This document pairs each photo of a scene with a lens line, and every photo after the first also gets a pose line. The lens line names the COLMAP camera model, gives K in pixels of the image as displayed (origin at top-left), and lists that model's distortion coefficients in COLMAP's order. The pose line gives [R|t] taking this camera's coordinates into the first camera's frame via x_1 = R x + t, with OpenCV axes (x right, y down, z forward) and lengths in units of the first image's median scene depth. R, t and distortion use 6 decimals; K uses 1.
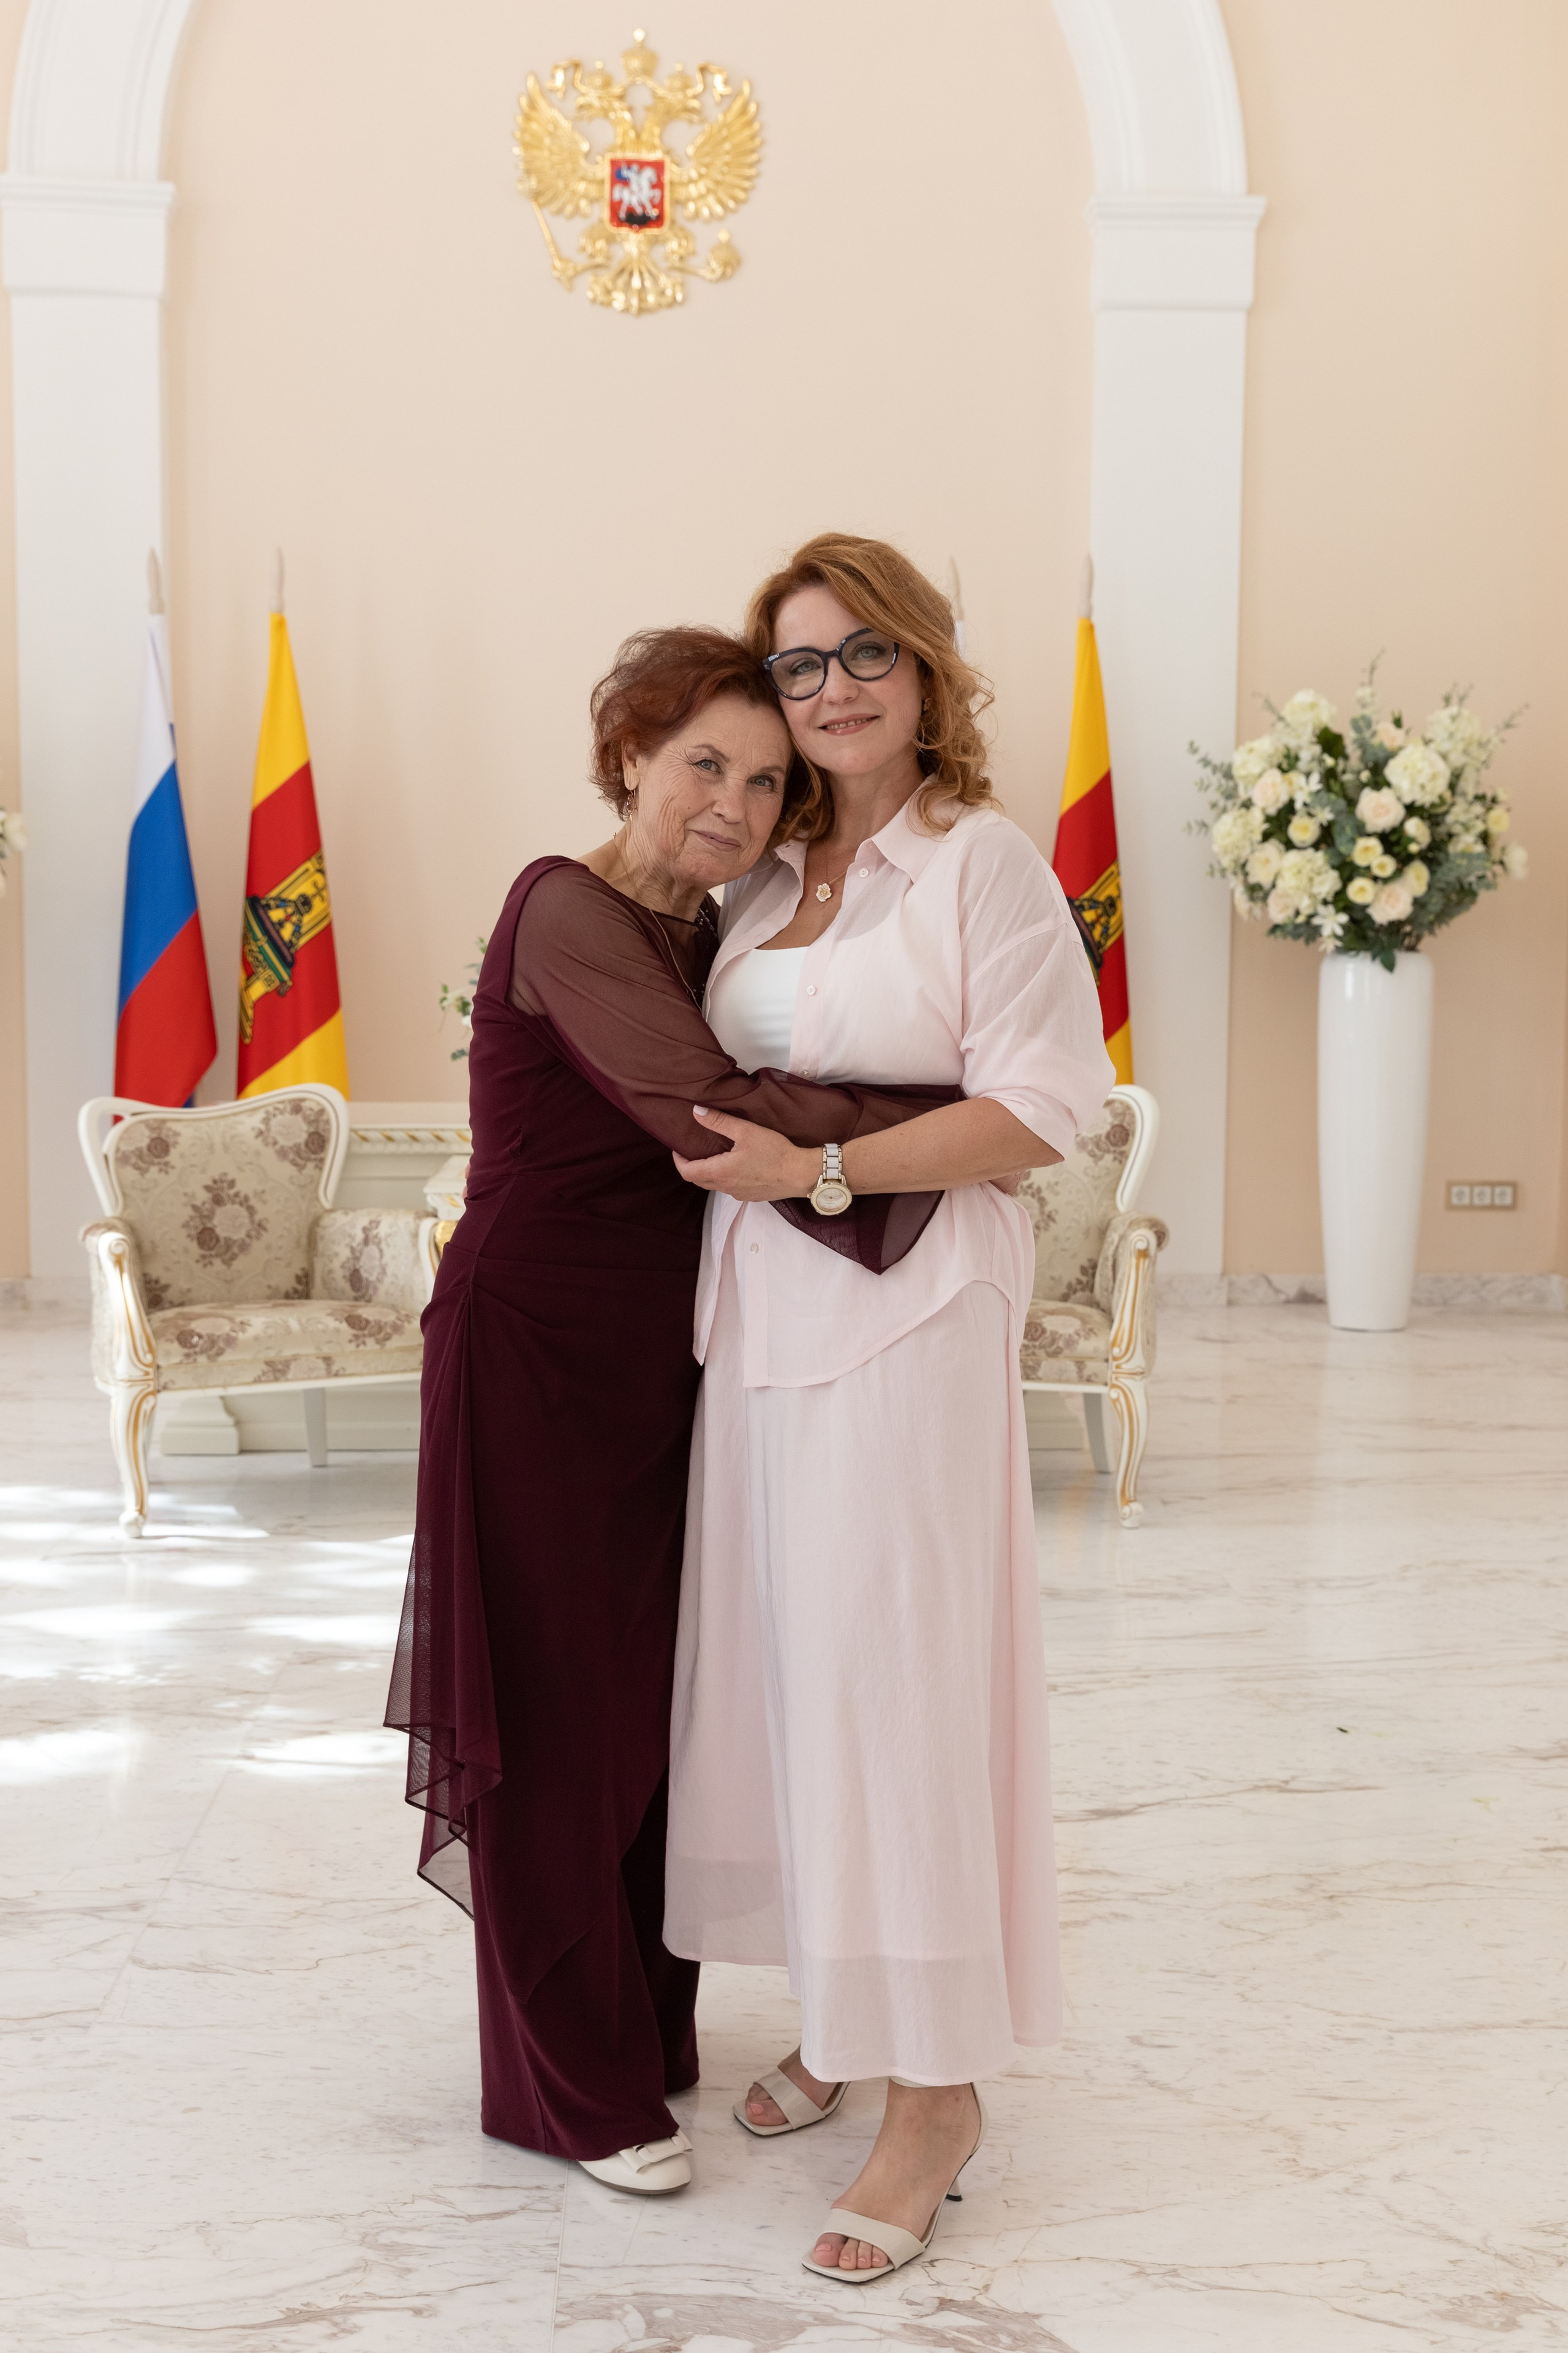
lens RADIAL K [[2581.4, 0, 770.7], [0, 2581.4, 1176.6], [0, 0, 1]] dist [-0.003544, -0.004403]
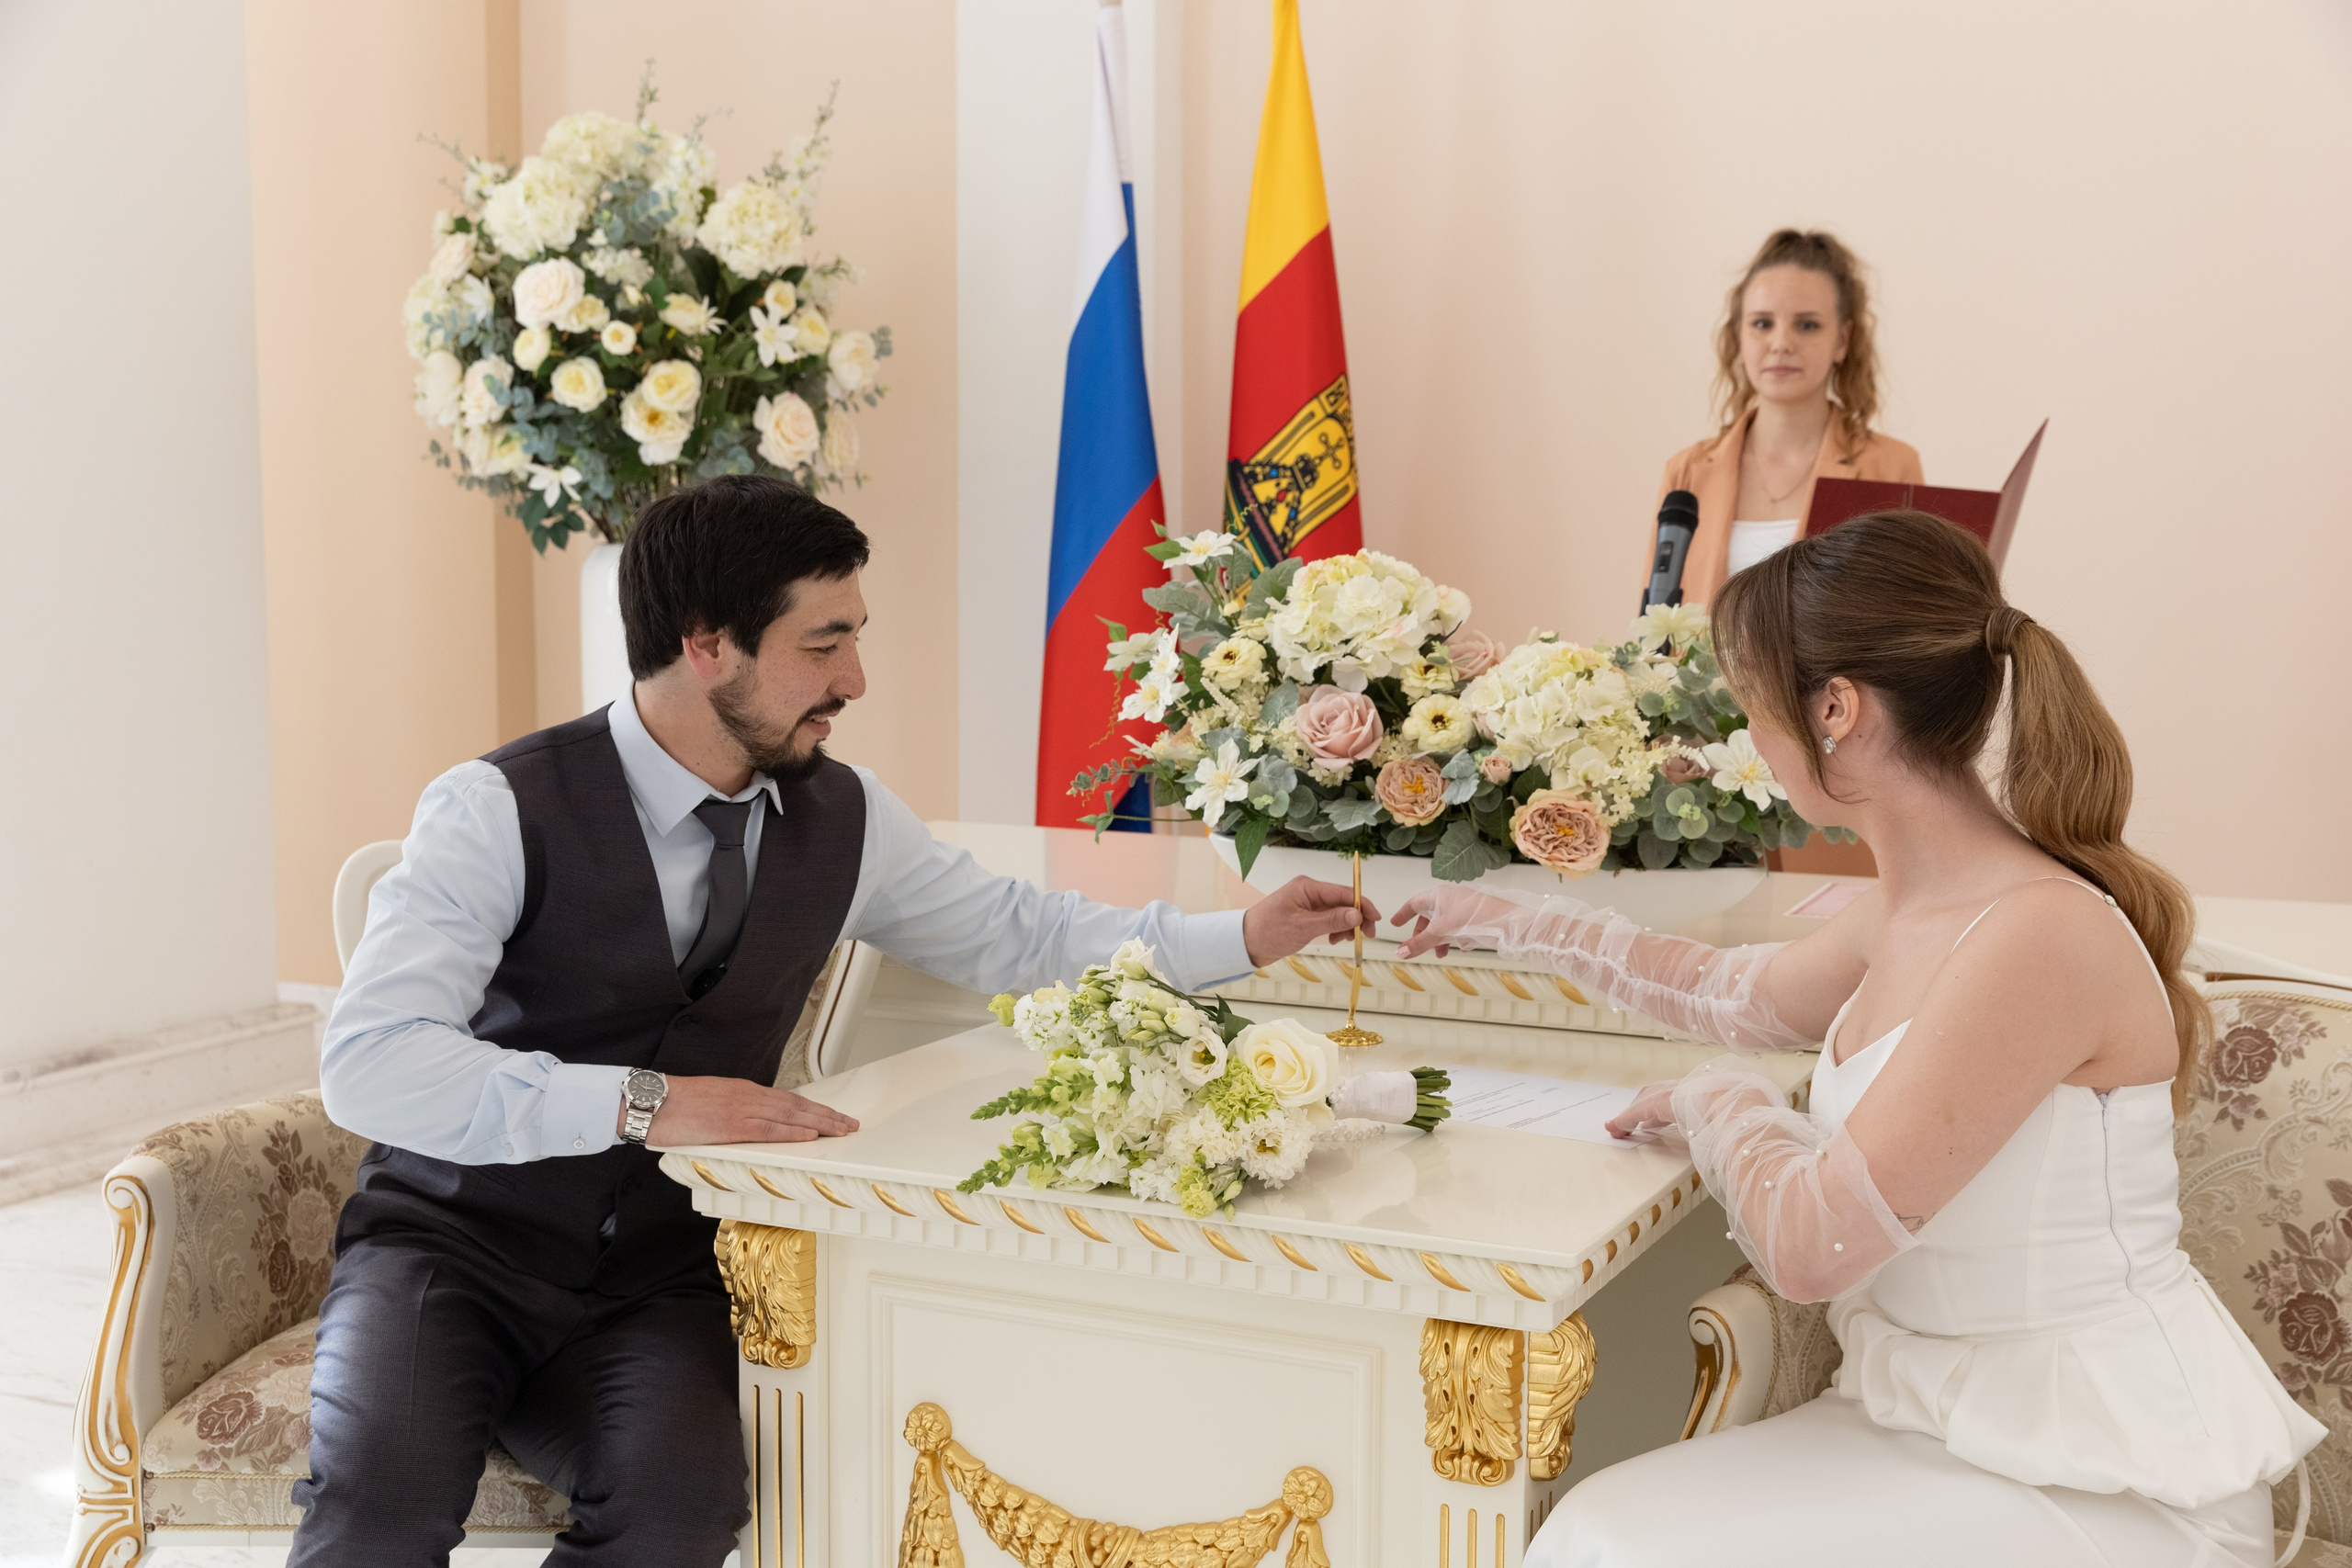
lens RADIAL K [[2708.8, 0, 1176.0], [0, 2708.8, 784.0], [0, 0, 1]] dist [0.008995, 0.002854]
pose [[0.881458, 0.045769, -0.470040, 0.091402], [-0.045707, 0.998888, 0.011551, -0.039949], [0.470046, 0.011303, 0.882570, 0.439447]]
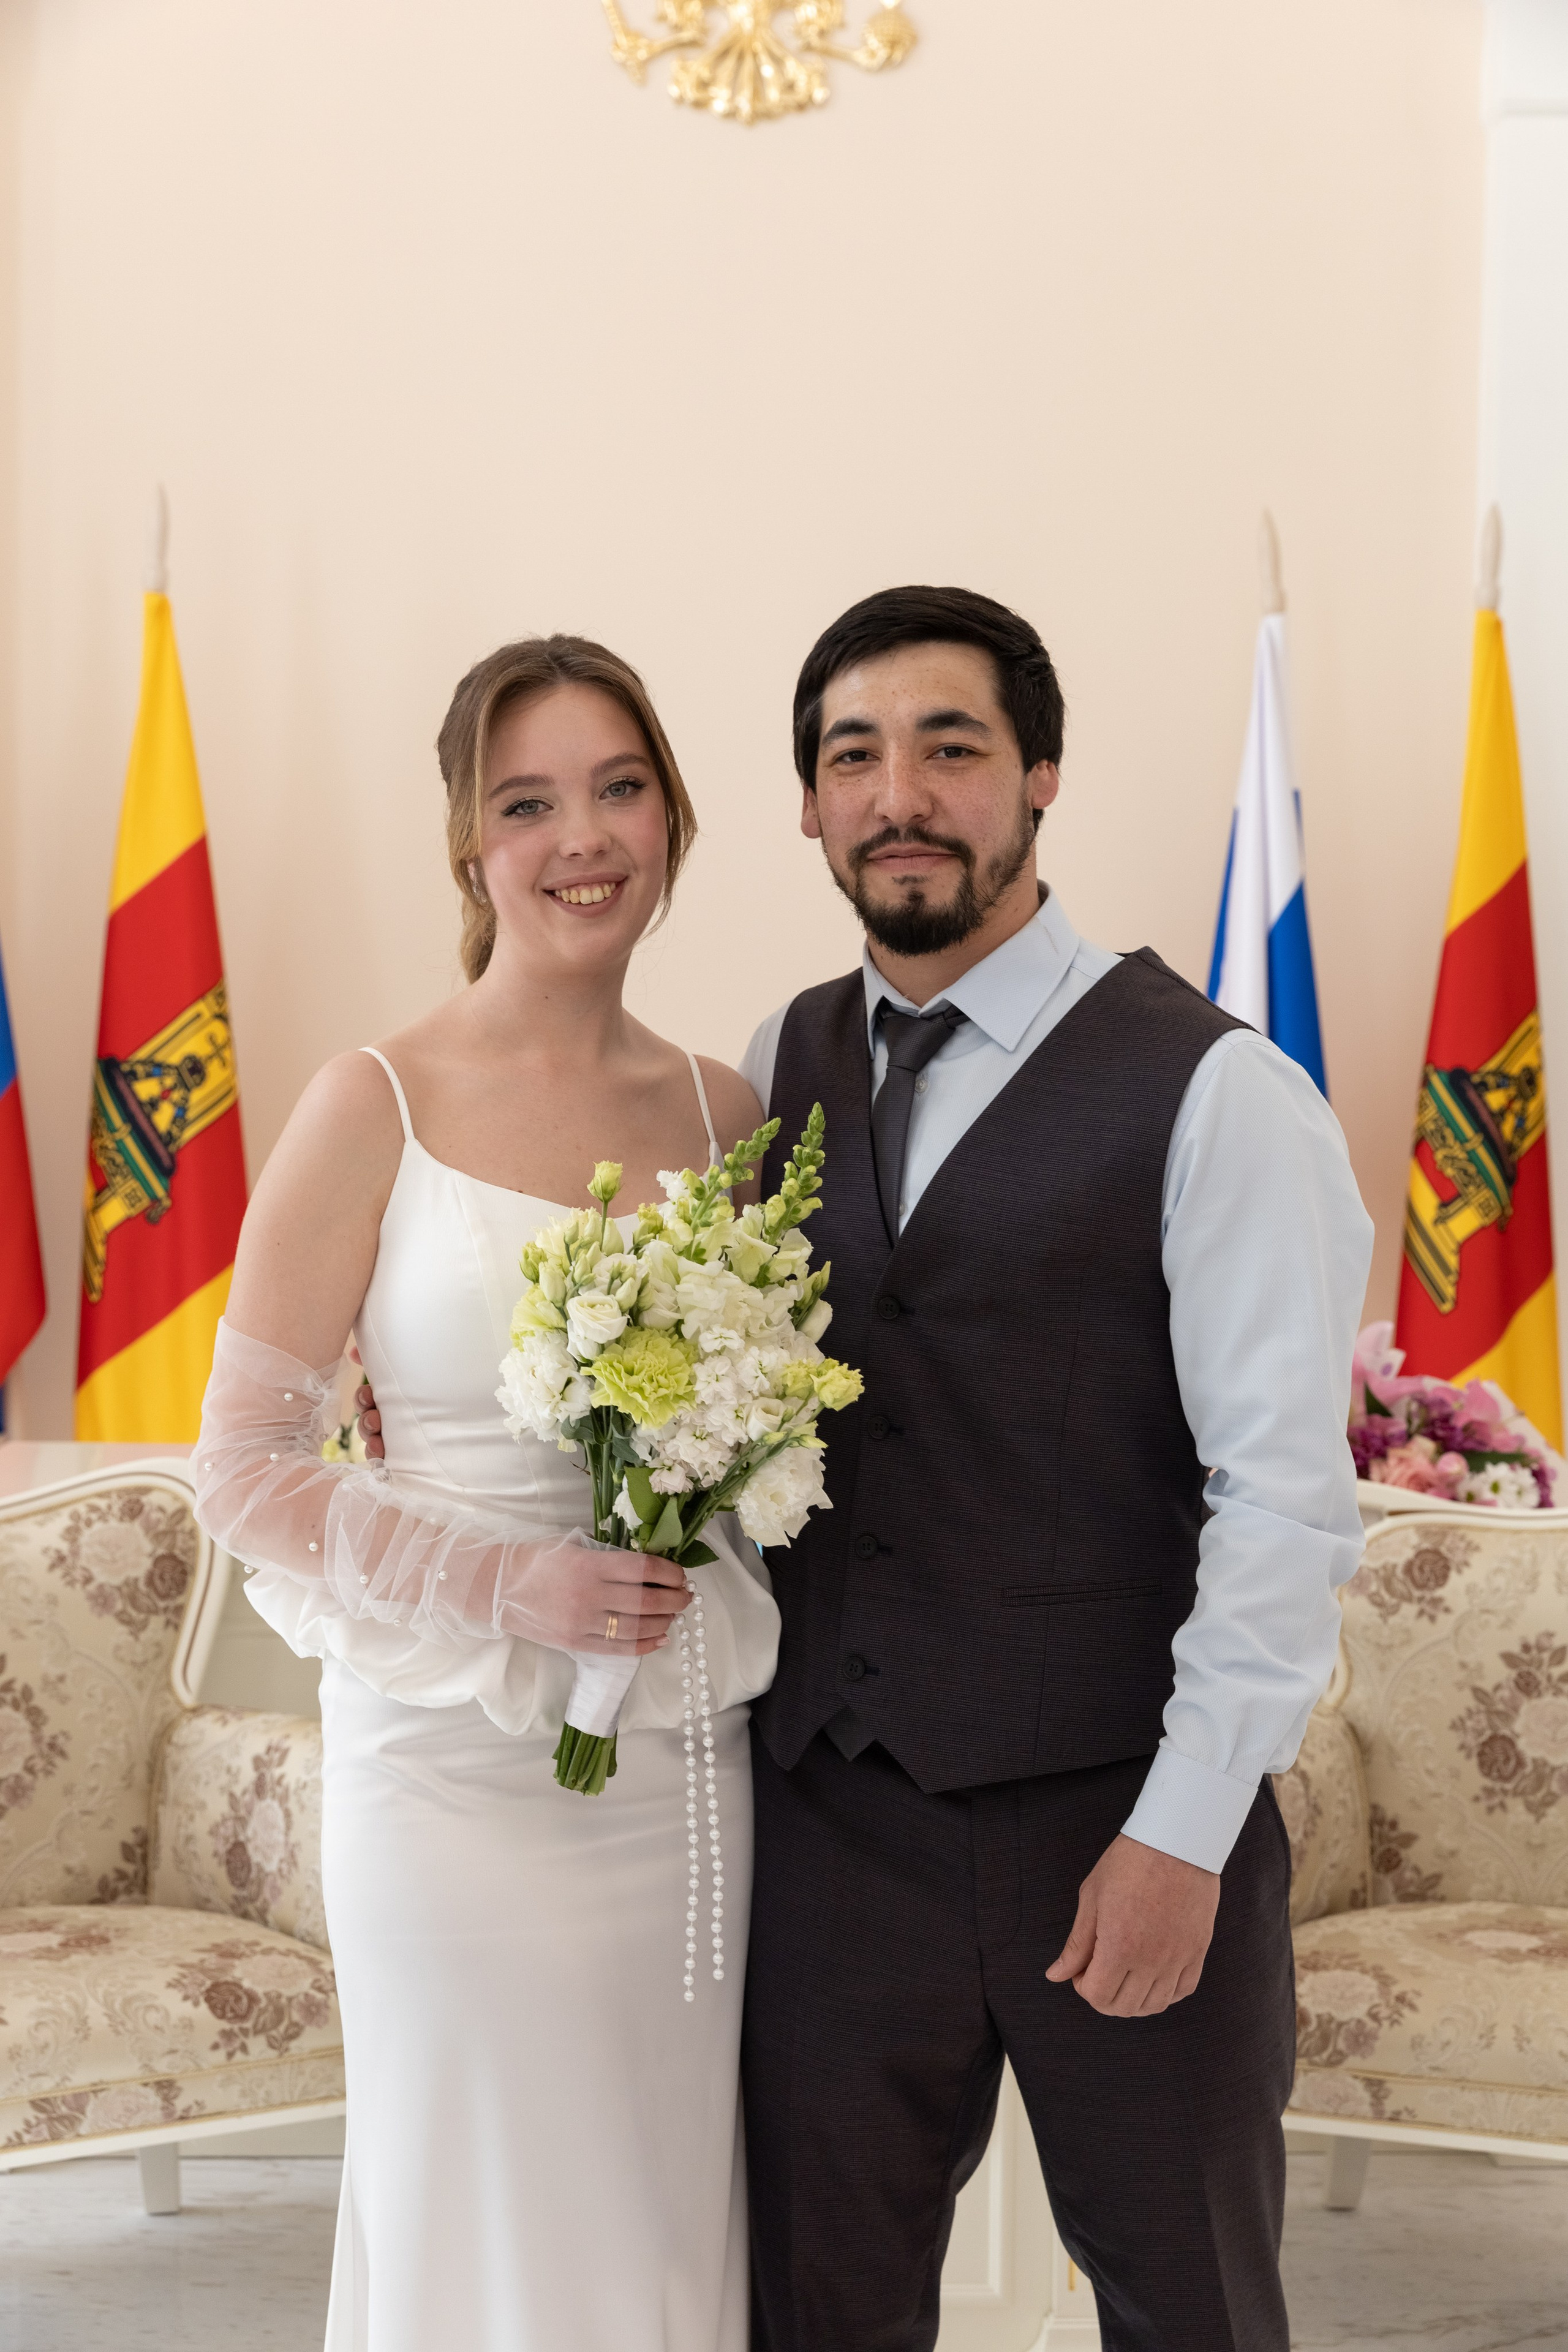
lens RADIAL K [[3068.8, 0, 789.5], [0, 3068.8, 1178.5], [0, 0, 1]] dist [0.008594, -0.019143]
pose [[0.999944, 0.007805, -0.007216, -0.036705], [-0.008142, 0.998813, -0.048024, -0.047975], [0.006832, 0.048080, 0.998820, 0.290549]]
